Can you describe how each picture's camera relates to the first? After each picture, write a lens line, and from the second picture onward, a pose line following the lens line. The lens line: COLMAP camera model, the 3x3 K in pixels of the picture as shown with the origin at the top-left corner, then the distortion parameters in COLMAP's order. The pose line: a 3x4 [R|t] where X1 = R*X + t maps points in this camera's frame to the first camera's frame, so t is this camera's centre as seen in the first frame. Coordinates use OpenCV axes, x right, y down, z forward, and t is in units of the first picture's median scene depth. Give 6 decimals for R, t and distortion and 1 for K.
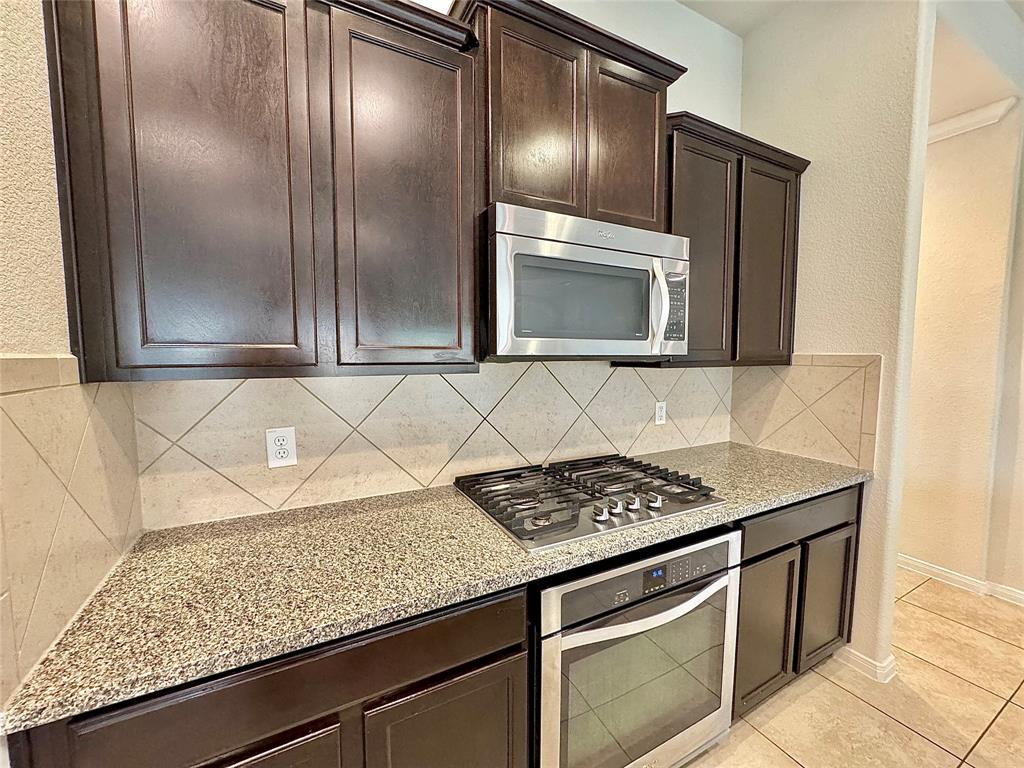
lens RADIAL K [[409.2, 0, 510.6], [0, 409.2, 387.5], [0, 0, 1]] dist [-0.000347, -0.000612]
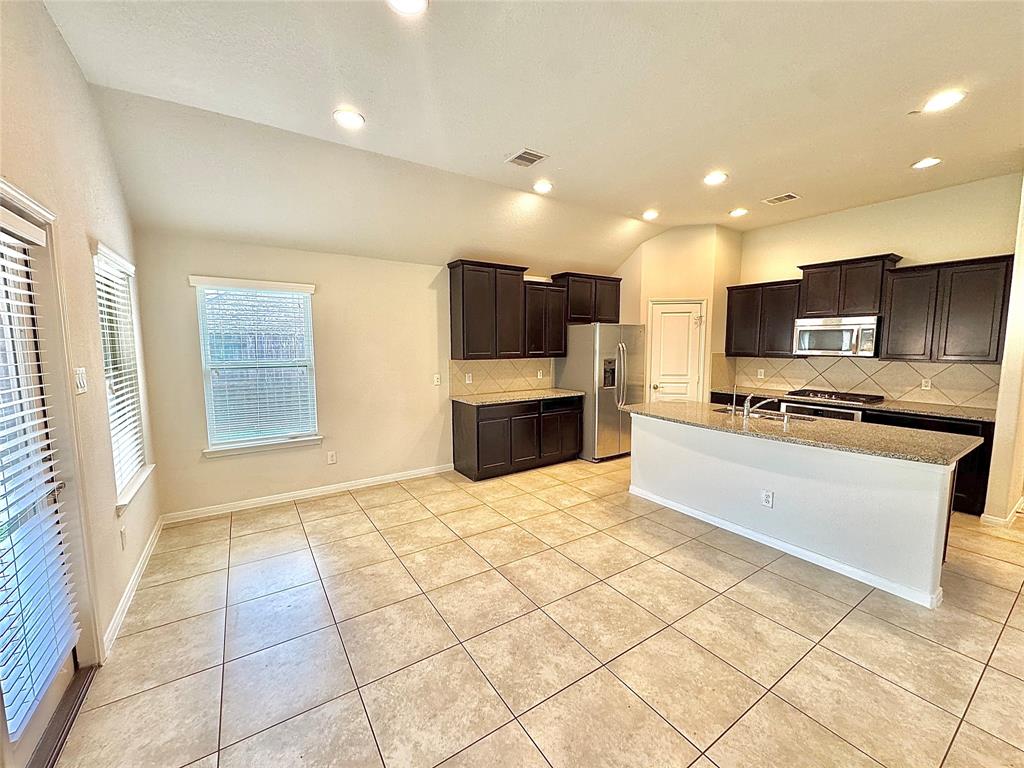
lens RADIAL K [[409.2, 0, 510.5], [0, 409.2, 382.9], [0, 0, 1]] dist [-0.000347, -0.000612]
pose [[0.089620, 0.097153, -0.991226, 3.860988], [-0.082468, 0.992537, 0.089826, 0.075973], [0.992556, 0.073694, 0.096963, -2.267973]]
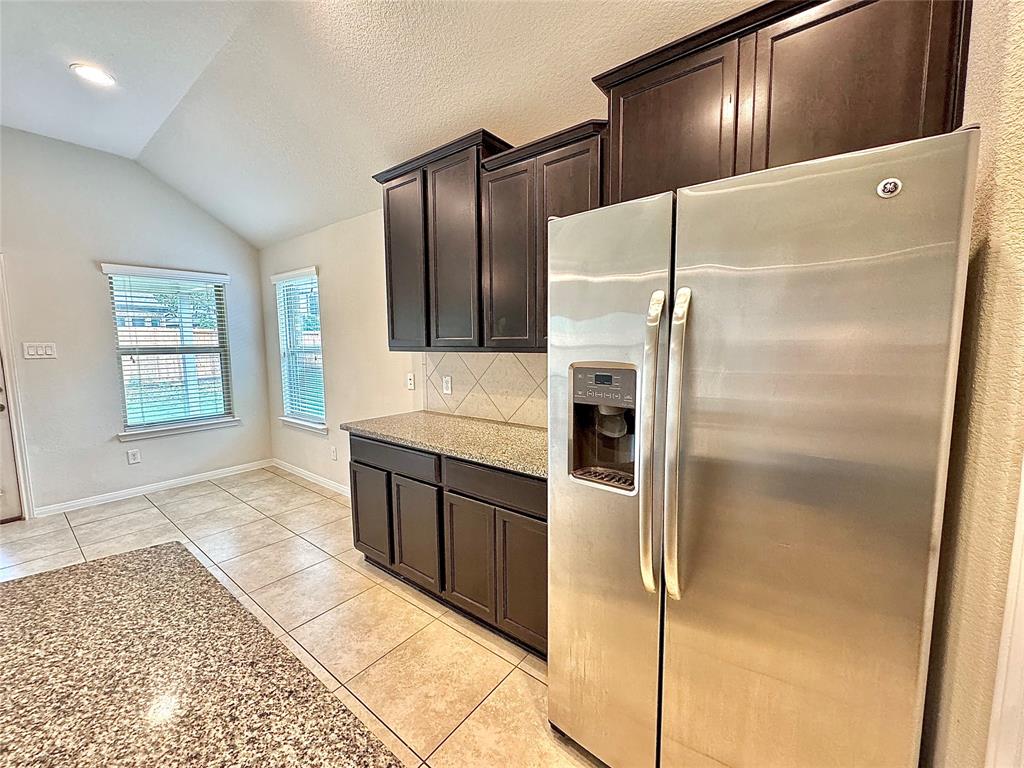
lens RADIAL K [[409.2, 0, 511.8], [0, 409.2, 383.9], [0, 0, 1]] dist [-0.000347, -0.000612]
pose [[-0.914966, 0.049950, -0.400427, 0.219833], [-0.025496, 0.983171, 0.180902, -0.001145], [0.402724, 0.175728, -0.898294, 0.004686]]
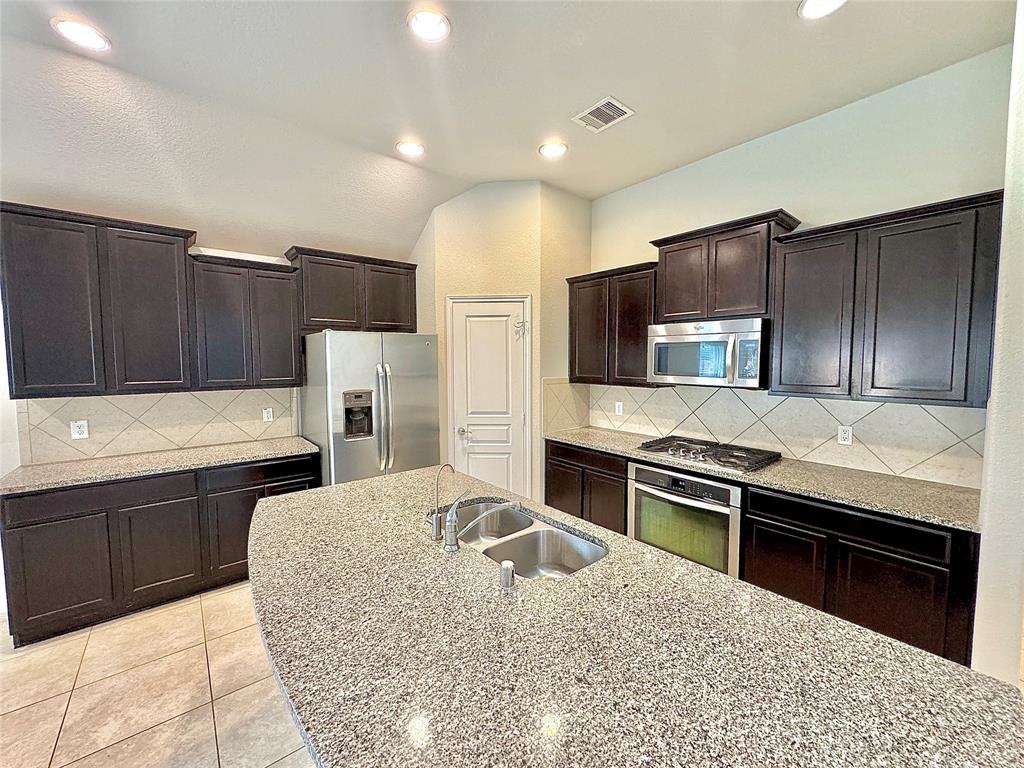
lens RADIAL K [[409.2, 0, 510.6], [0, 409.2, 382.8], [0, 0, 1]] dist [-0.000347, -0.000612]
pose [[0.193703, 0.058571, -0.979310, 2.321875], [-0.080612, 0.995791, 0.043612, -0.111641], [0.977743, 0.070496, 0.197609, -0.385947]]
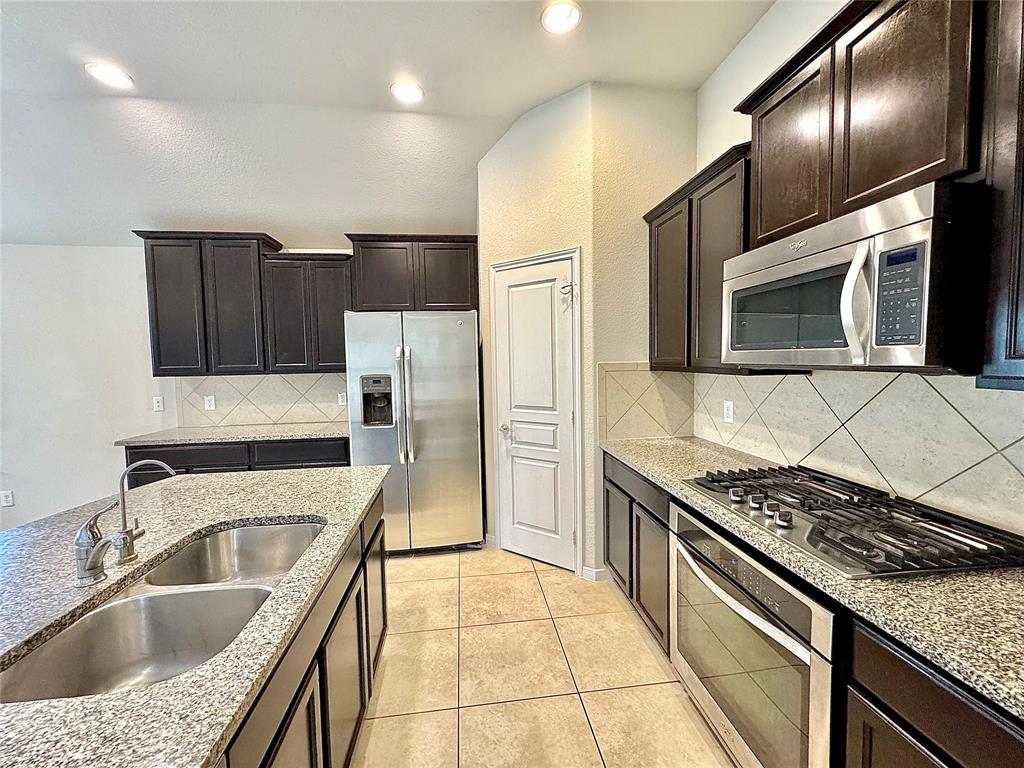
lens RADIAL K [[409.2, 0, 510.6], [0, 409.2, 383.3], [0, 0, 1]] dist [-0.000347, -0.000612]
pose [[-0.361338, 0.062858, -0.930314, 1.573504], [-0.059490, 0.994138, 0.090276, -0.090903], [0.930535, 0.087965, -0.355481, 0.785890]]
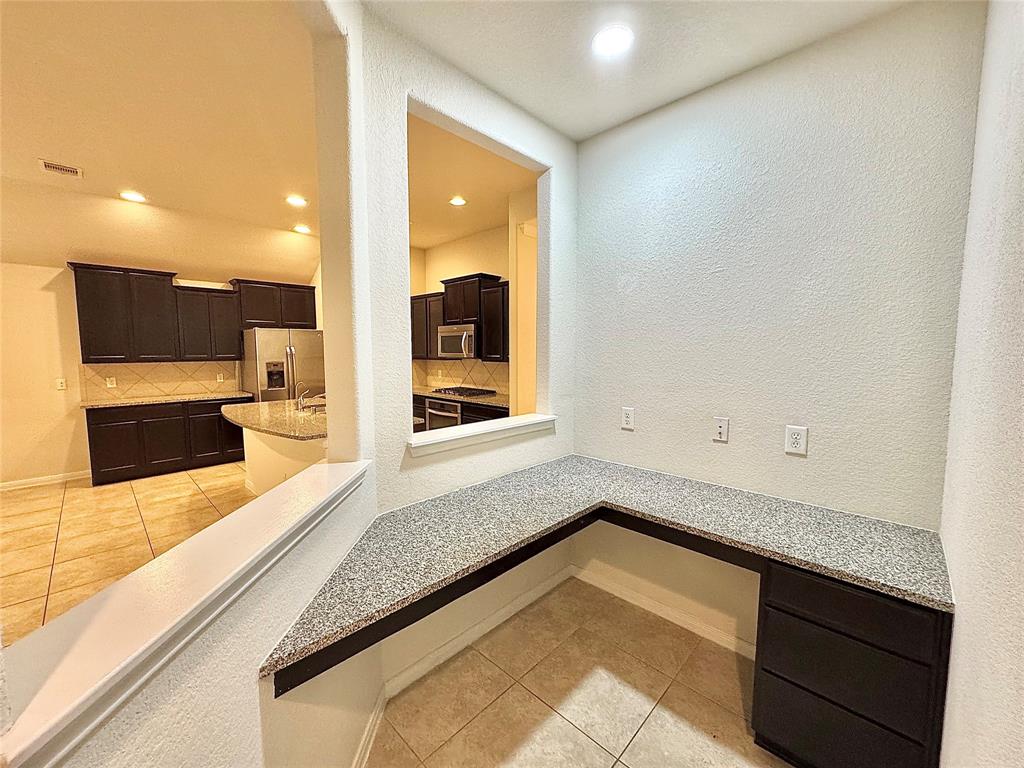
lens RADIAL K [[409.2, 0, 509.7], [0, 409.2, 383.7], [0, 0, 1]] dist [-0.000347, -0.000612]
pose [[0.301598, 0.078145, -0.950227, 4.809138], [-0.078728, 0.995273, 0.056862, -0.097969], [0.950179, 0.057660, 0.306324, 0.300429]]
